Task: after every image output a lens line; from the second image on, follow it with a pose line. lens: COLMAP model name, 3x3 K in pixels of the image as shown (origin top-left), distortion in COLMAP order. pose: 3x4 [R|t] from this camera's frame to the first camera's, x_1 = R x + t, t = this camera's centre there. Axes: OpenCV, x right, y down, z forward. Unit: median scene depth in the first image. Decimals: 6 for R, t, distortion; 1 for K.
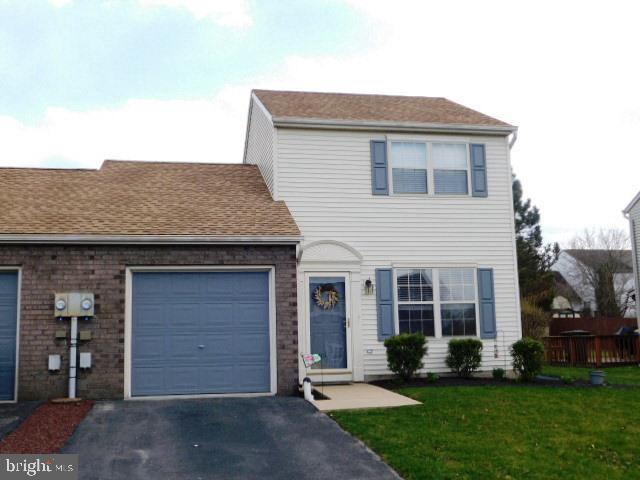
lens RADIAL K [[735.3, 0, 321.8], [0, 735.3, 236.3], [0, 0, 1]] dist [0.005367, 0.000000]
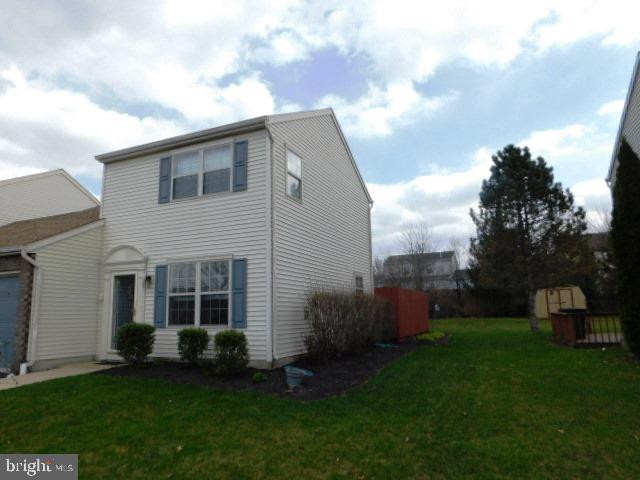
lens RADIAL K [[434.4, 0, 307.5], [0, 434.4, 239.9], [0, 0, 1]] dist [-0.042631, 0.008857]
pose [[0.814678, -0.090896, -0.572745, 0.675724], [0.084066, 0.995718, -0.038446, 0.050045], [0.573787, -0.016827, 0.818831, 0.578989]]
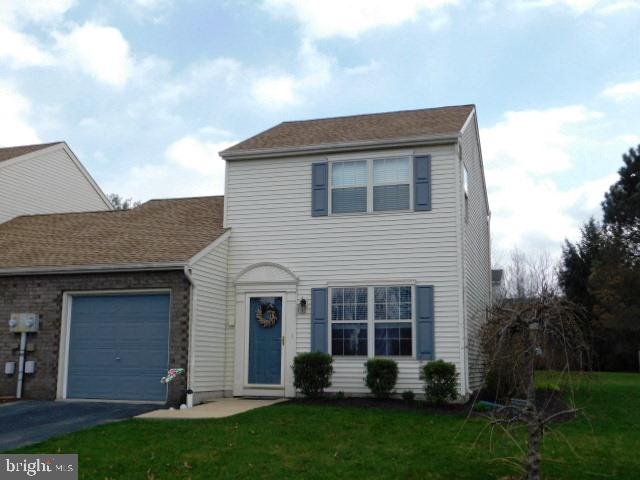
lens RADIAL K [[735.3, 0, 318.2], [0, 735.3, 237.3], [0, 0, 1]] dist [0.005367, 0.000000]
pose [[0.879379, -0.051483, -0.473330, 0.576542], [0.041626, 0.998643, -0.031285, 0.005375], [0.474299, 0.007808, 0.880329, 0.099633]]
